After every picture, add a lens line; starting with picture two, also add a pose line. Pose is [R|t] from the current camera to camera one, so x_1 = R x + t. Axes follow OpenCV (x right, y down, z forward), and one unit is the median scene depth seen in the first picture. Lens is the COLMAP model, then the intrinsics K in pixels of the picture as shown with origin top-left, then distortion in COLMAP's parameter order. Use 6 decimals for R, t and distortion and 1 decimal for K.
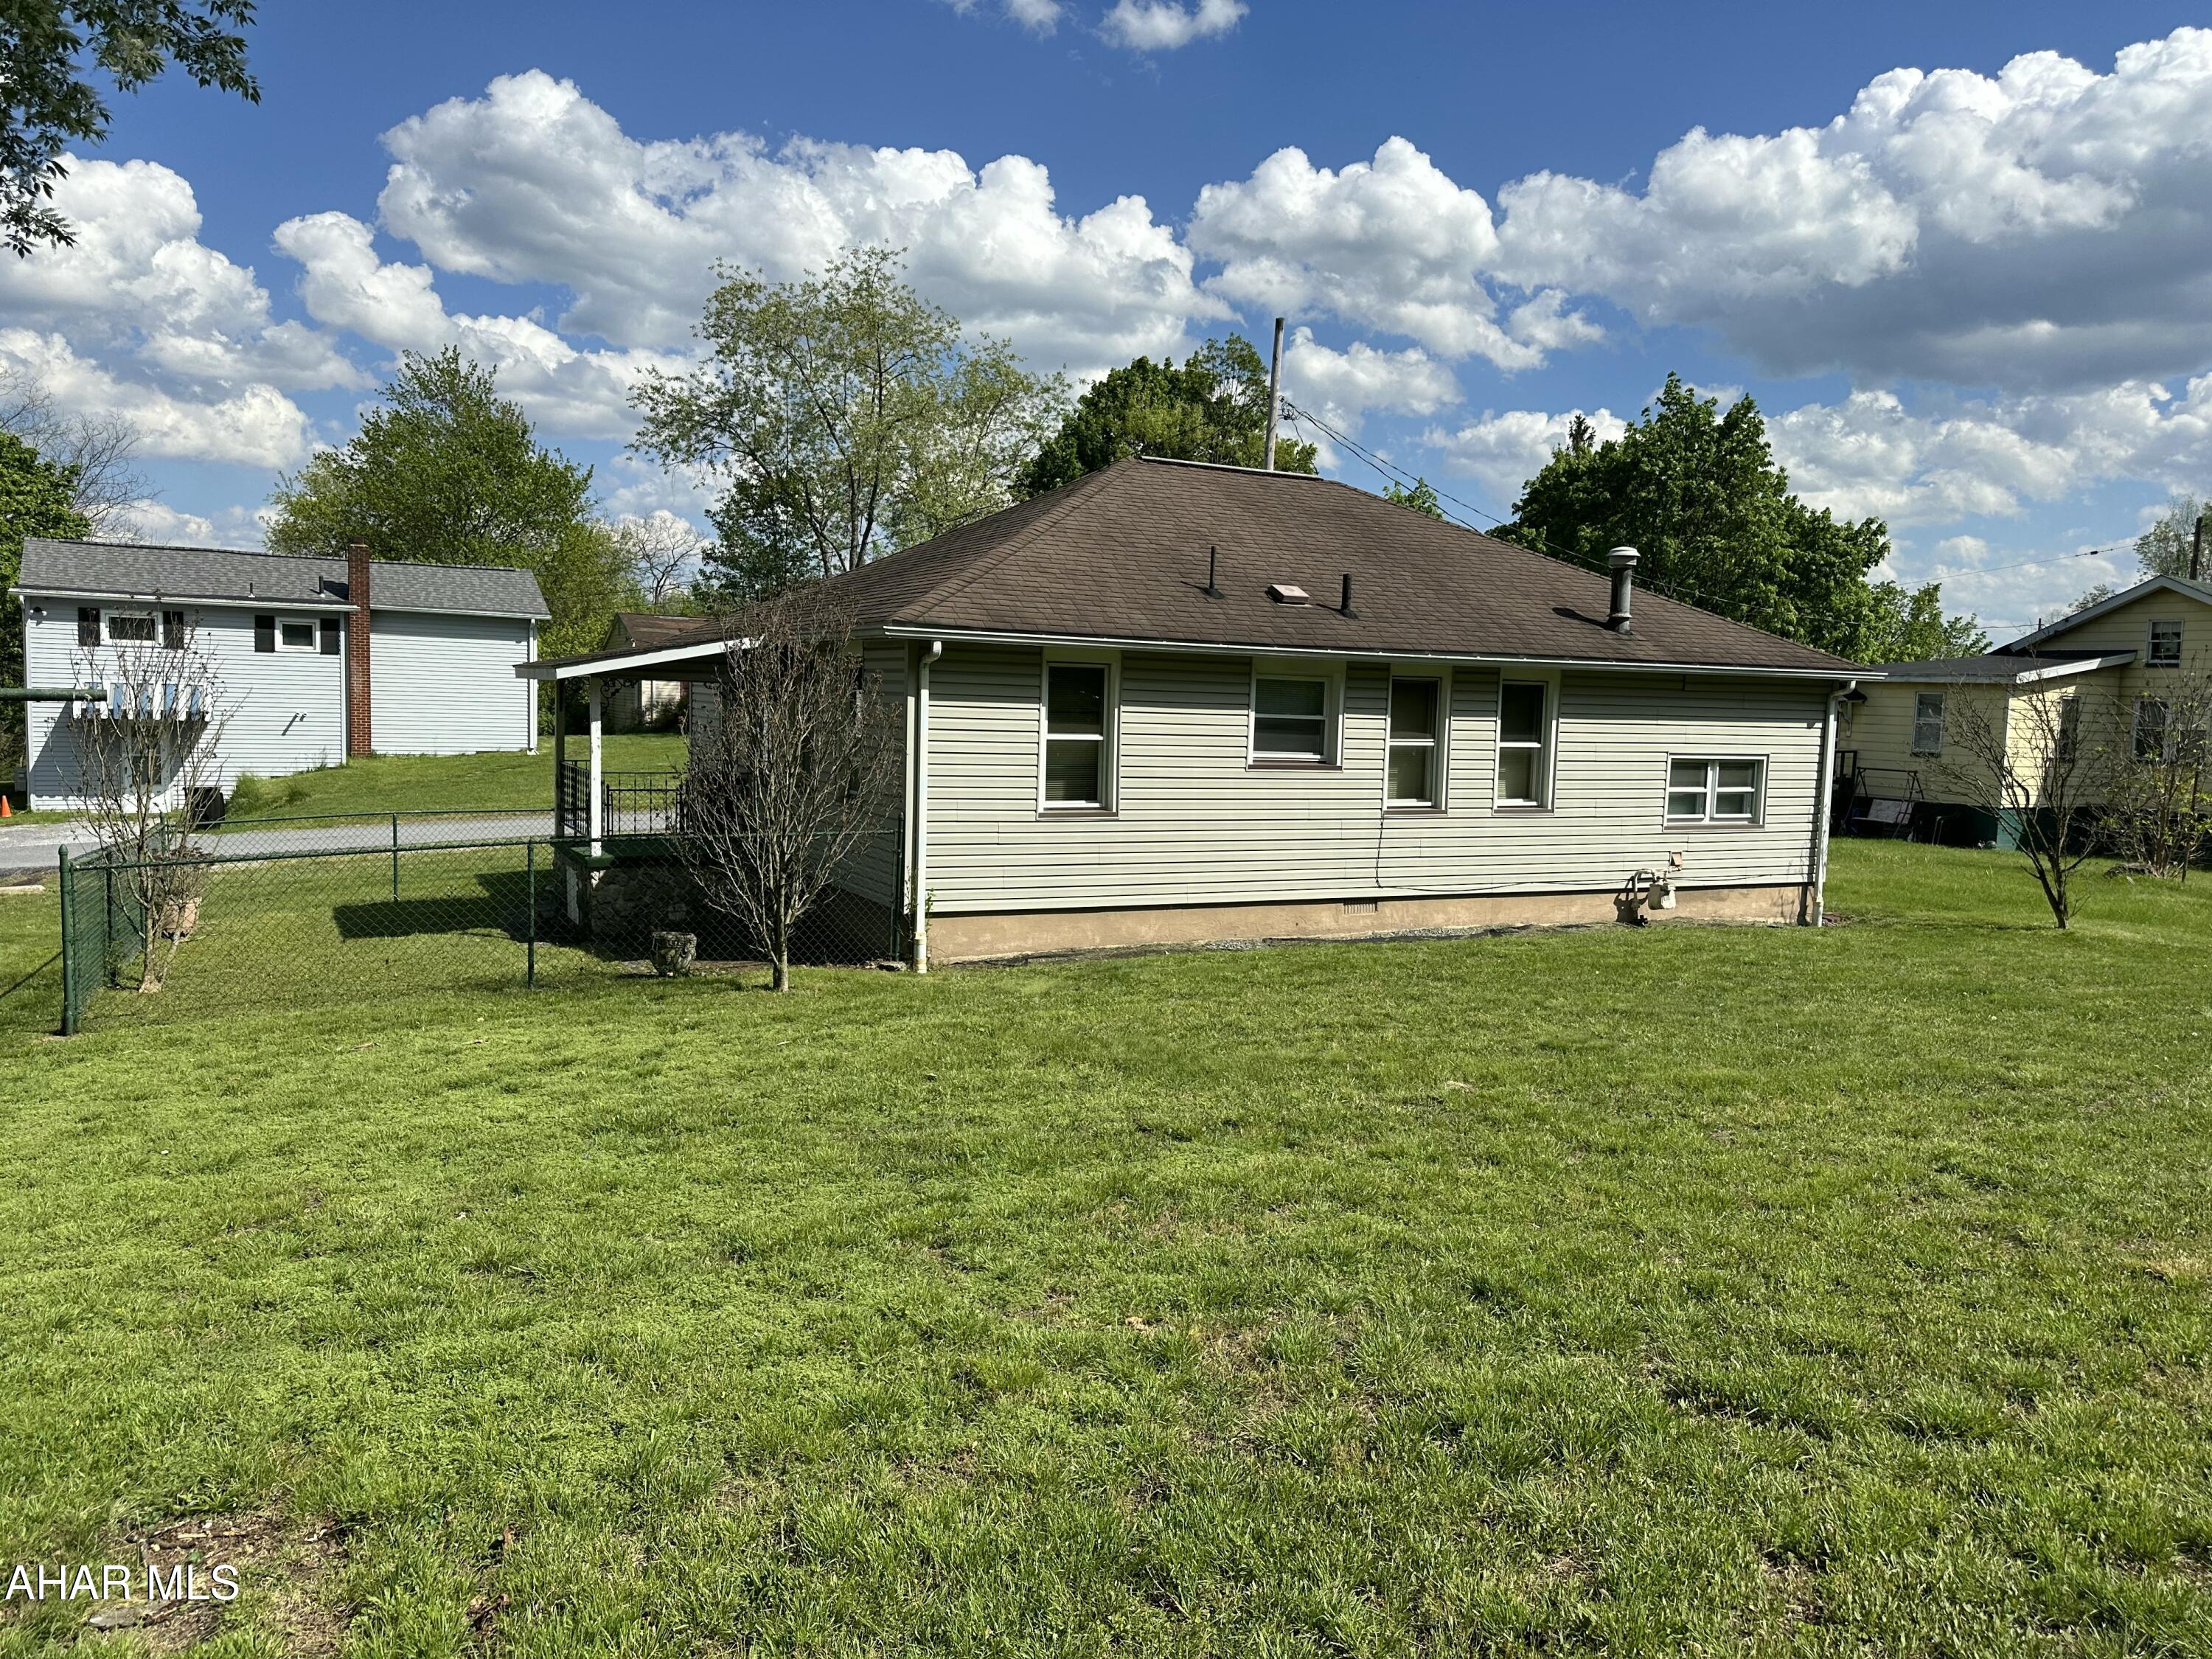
lens RADIAL K [[1546.7, 0, 1104.4], [0, 1546.7, 831.4], [0, 0, 1]] dist [0.059293, -0.030975]
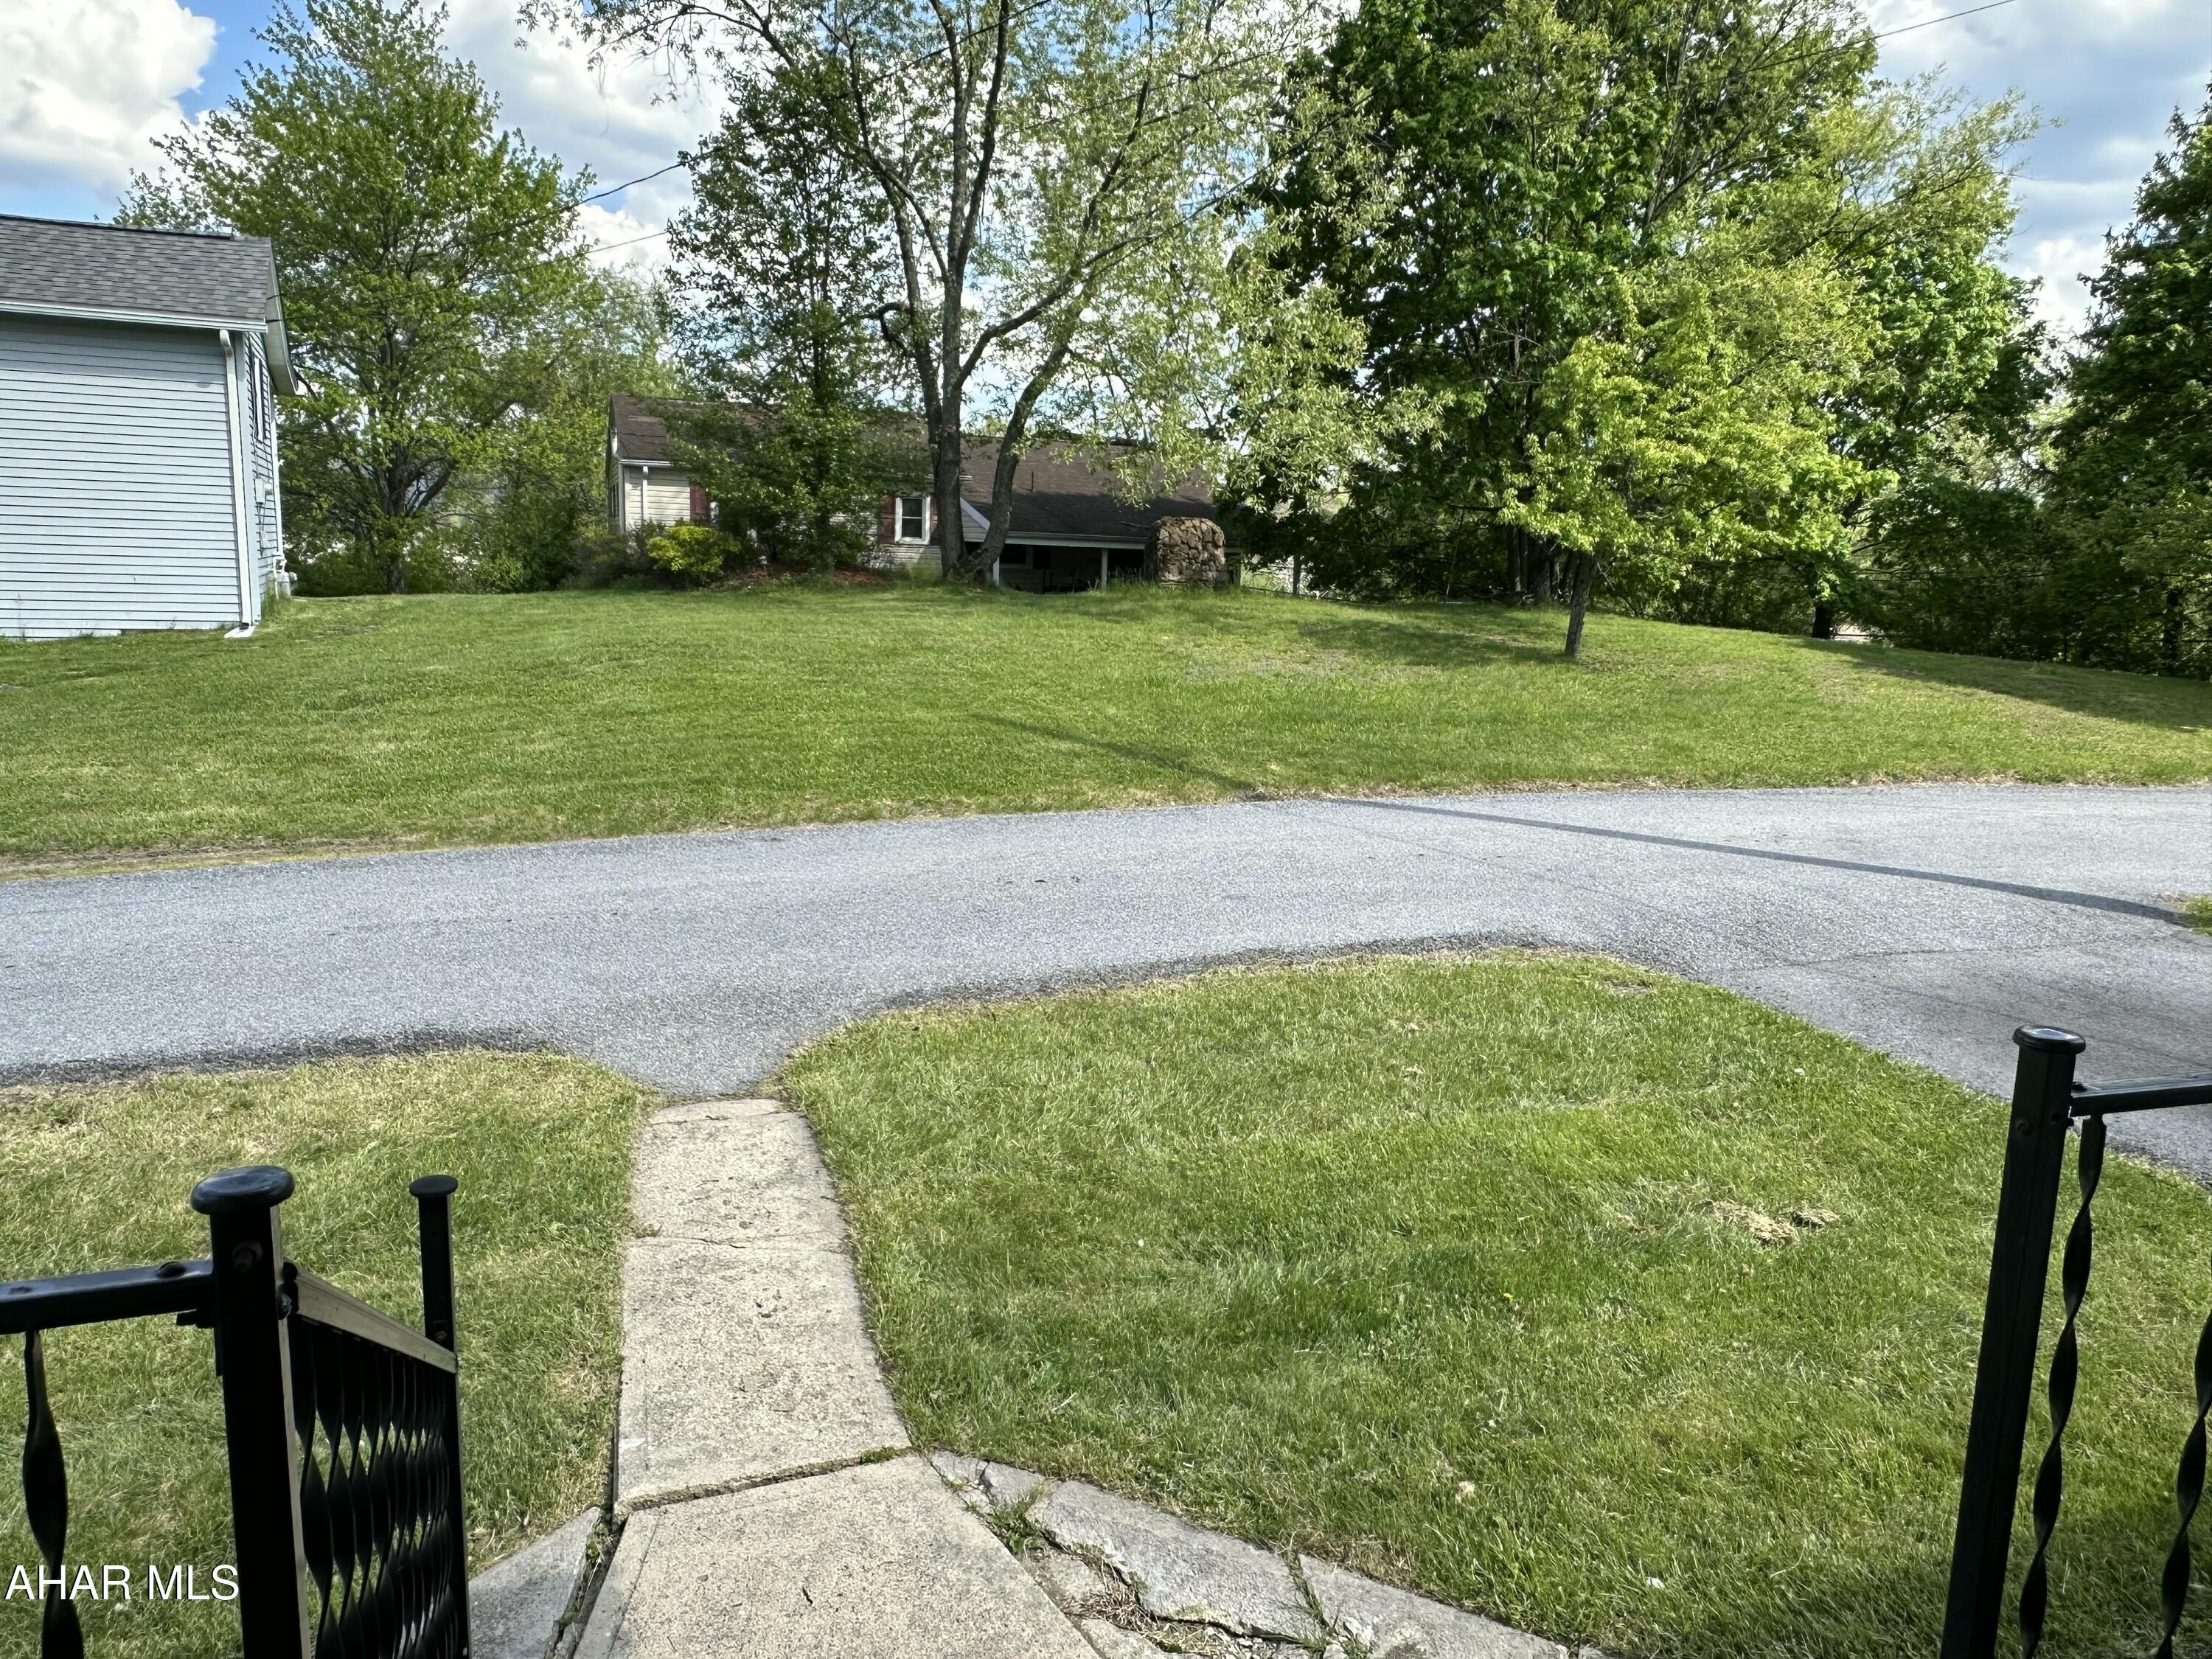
lens RADIAL K [[1503.2, 0, 1107.0], [0, 1503.2, 827.6], [0, 0, 1]] dist [0.010872, -0.002505]
pose [[0.996301, 0.028807, -0.080962, -0.069287], [-0.020373, 0.994459, 0.103129, -0.038700], [0.083484, -0.101098, 0.991368, 0.499411]]
